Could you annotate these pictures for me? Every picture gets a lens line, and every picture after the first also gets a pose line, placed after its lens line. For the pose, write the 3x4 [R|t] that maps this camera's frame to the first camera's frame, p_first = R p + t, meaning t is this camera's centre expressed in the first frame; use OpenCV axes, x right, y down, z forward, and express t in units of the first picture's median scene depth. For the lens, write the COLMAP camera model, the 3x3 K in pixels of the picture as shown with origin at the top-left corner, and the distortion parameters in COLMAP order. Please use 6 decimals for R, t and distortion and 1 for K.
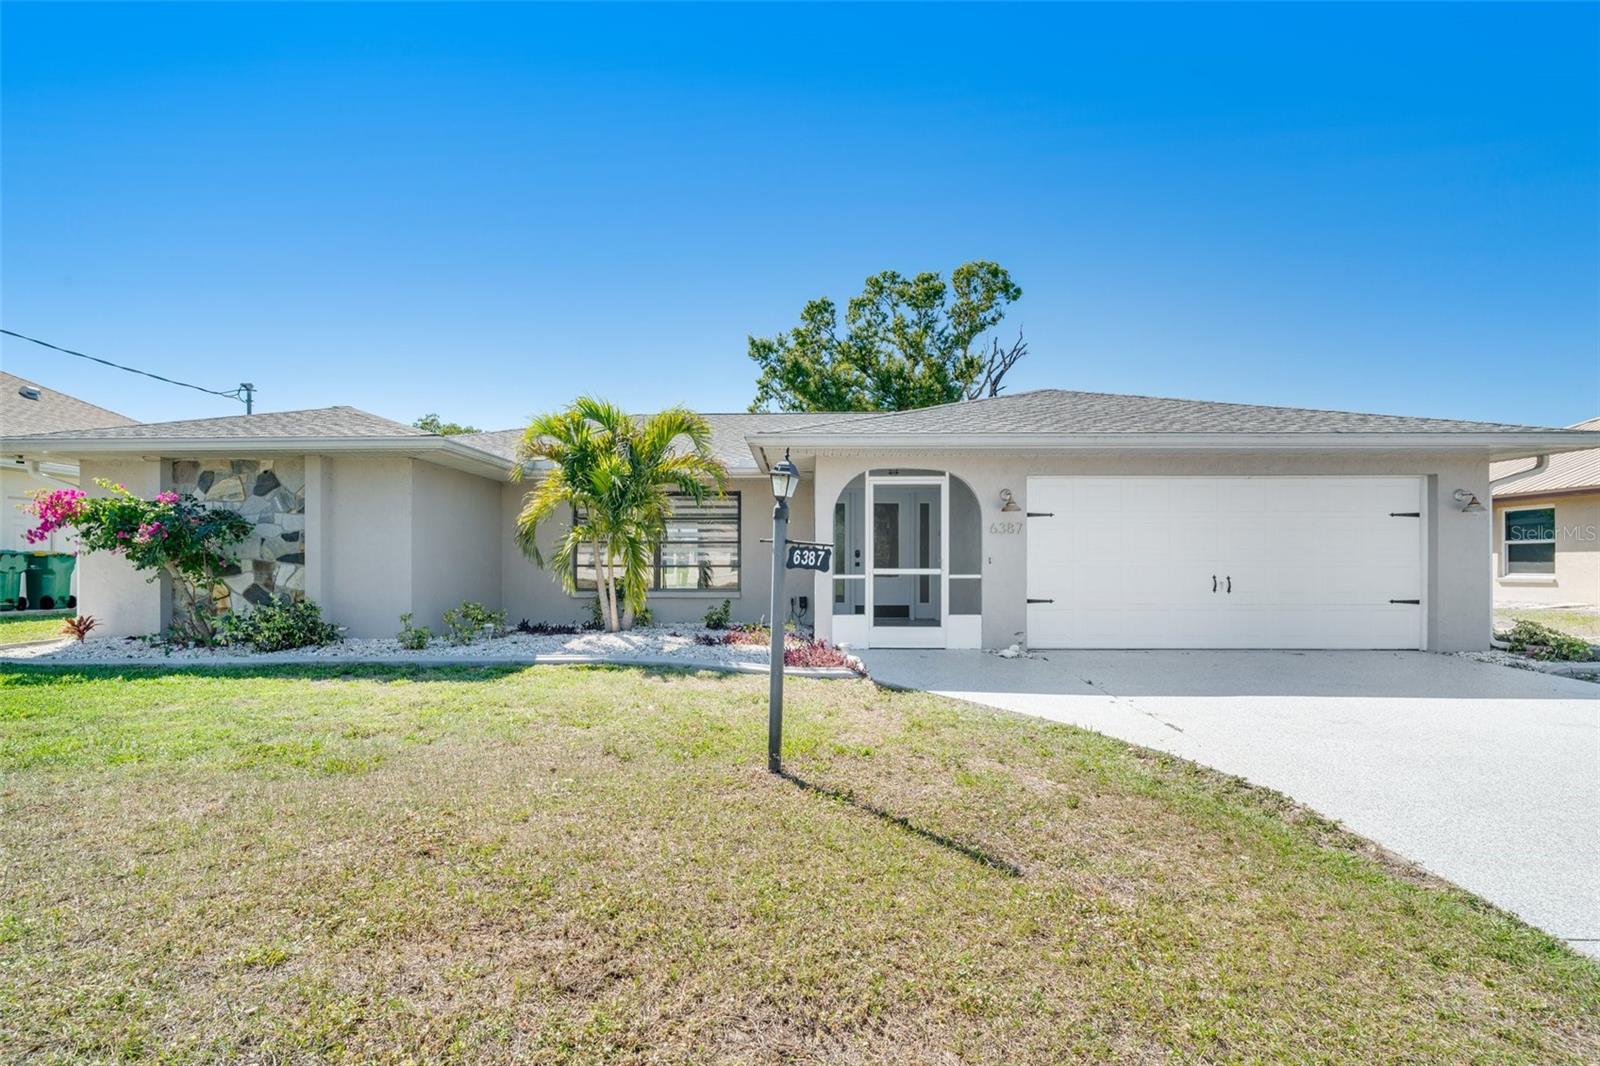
lens RADIAL K [[765.9, 0, 781.5], [0, 765.9, 558.6], [0, 0, 1]] dist [-0.019582, 0.001588]
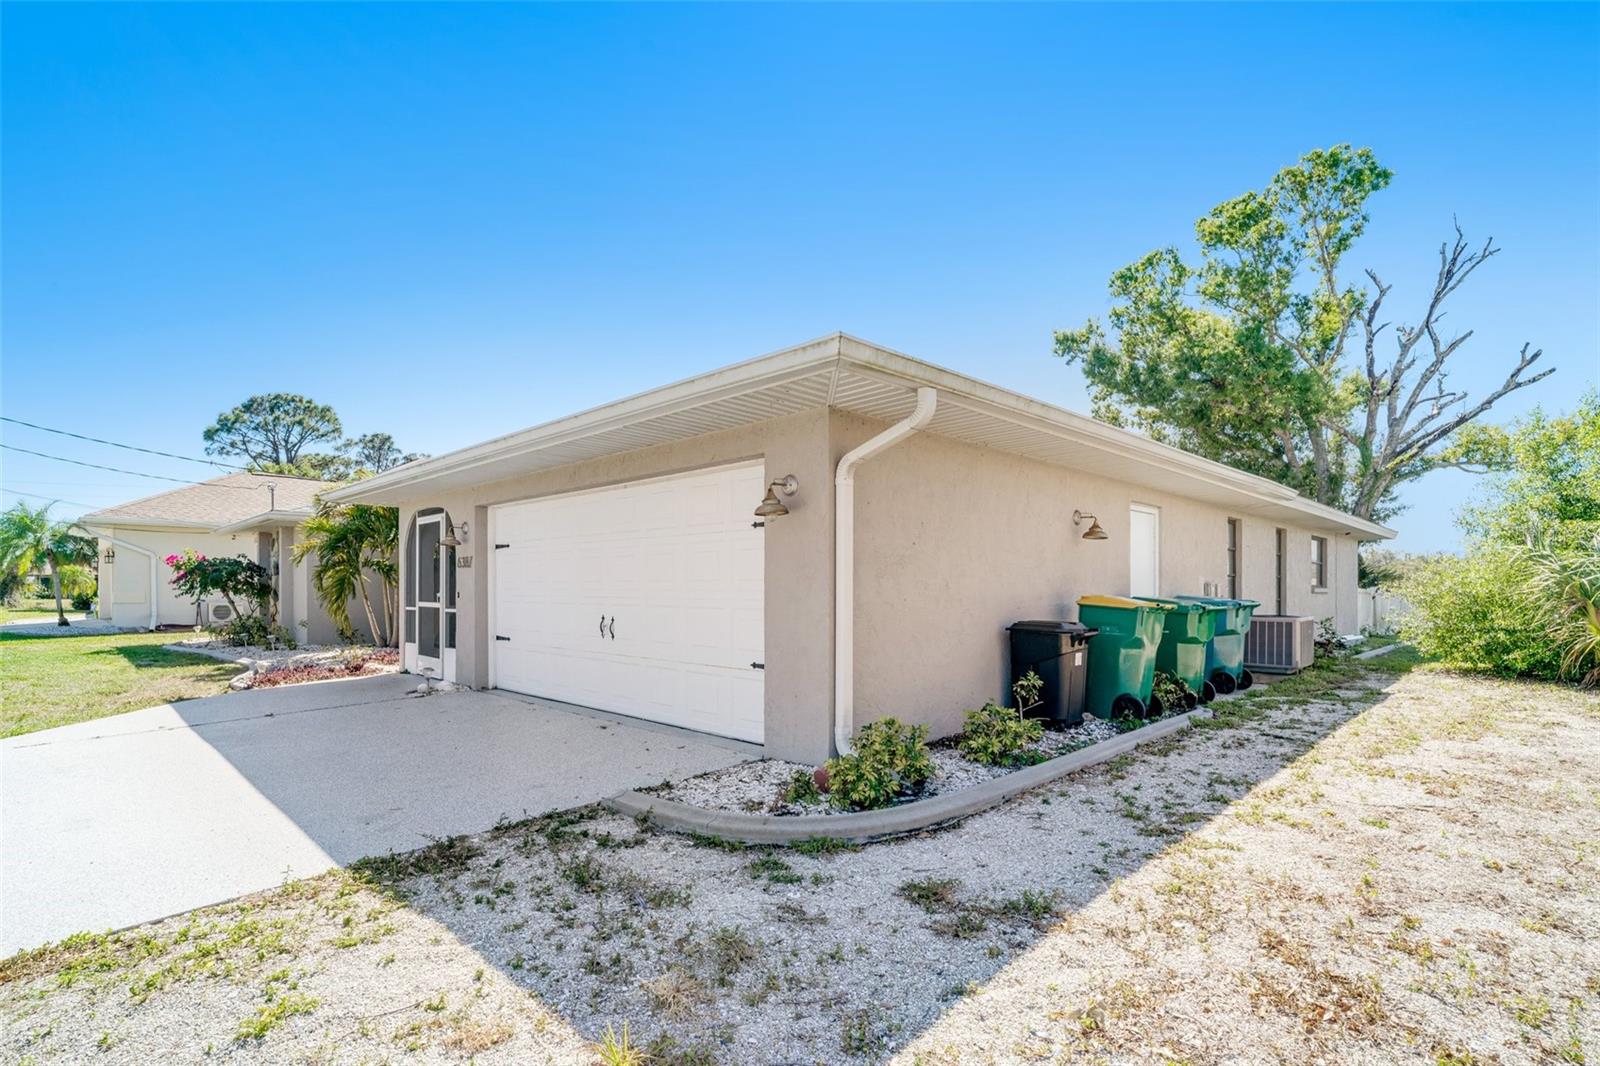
lens RADIAL K [[765.9, 0, 793.1], [0, 765.9, 587.3], [0, 0, 1]] dist [-0.019582, 0.001588]
pose [[0.731439, -0.002708, -0.681902, 1.233721], [0.008201, 0.999955, 0.004825, -0.008224], [0.681858, -0.009122, 0.731428, 0.559552]]
